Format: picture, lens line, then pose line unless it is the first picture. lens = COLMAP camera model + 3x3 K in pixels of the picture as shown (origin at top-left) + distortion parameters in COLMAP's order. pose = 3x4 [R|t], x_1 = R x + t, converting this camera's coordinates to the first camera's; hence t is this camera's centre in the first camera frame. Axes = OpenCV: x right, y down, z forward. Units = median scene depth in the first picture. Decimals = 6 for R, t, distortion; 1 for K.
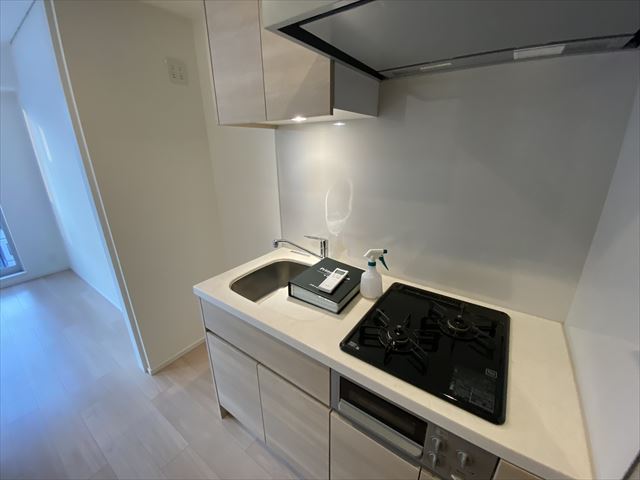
lens RADIAL K [[257.9, 0, 319.6], [0, 257.9, 237.3], [0, 0, 1]] dist [0.031326, -0.025166]
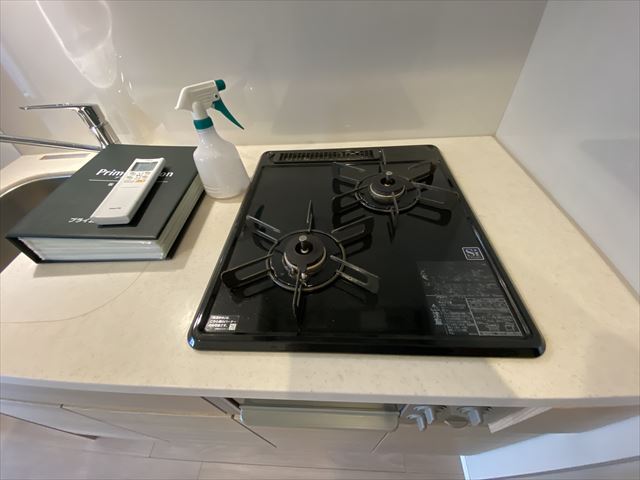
lens RADIAL K [[257.9, 0, 319.6], [0, 257.9, 237.3], [0, 0, 1]] dist [0.031326, -0.025166]
pose [[0.841034, -0.416428, 0.345326, 0.136759], [0.226765, 0.850915, 0.473836, 0.102785], [-0.491162, -0.320204, 0.810080, 0.482400]]
